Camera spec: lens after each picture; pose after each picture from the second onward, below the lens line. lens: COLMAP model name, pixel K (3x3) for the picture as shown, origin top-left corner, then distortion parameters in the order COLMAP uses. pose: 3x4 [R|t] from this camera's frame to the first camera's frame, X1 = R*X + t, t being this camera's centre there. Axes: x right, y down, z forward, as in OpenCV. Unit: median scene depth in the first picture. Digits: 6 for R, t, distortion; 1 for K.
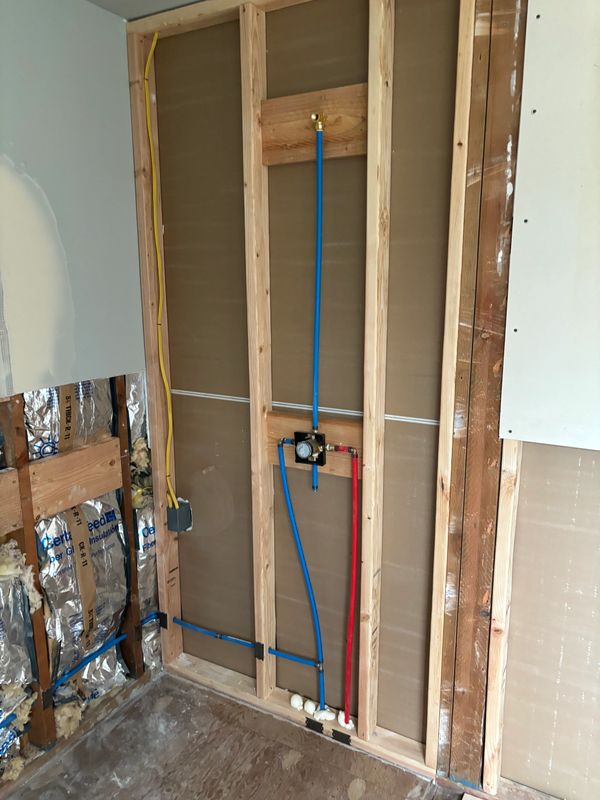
lens RADIAL K [[601.8, 0, 300.0], [0, 601.8, 400.0], [0, 0, 1]] dist [0.054467, -0.065260]
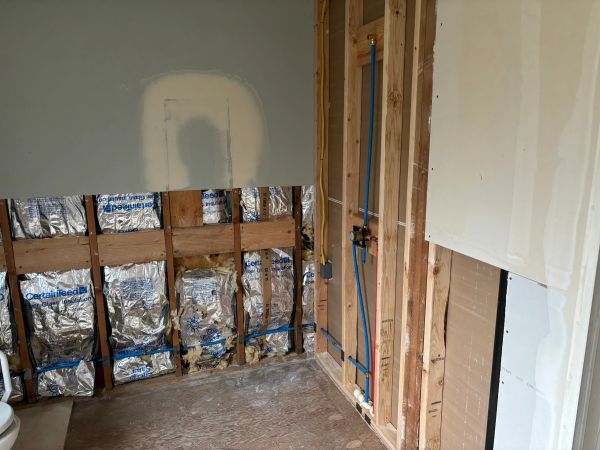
lens RADIAL K [[446.0, 0, 300.7], [0, 446.0, 227.8], [0, 0, 1]] dist [0.060431, -0.069488]
pose [[0.765066, 0.138023, -0.628986, 0.634557], [-0.128823, 0.989820, 0.060511, 0.003506], [0.630935, 0.034733, 0.775058, -0.054309]]
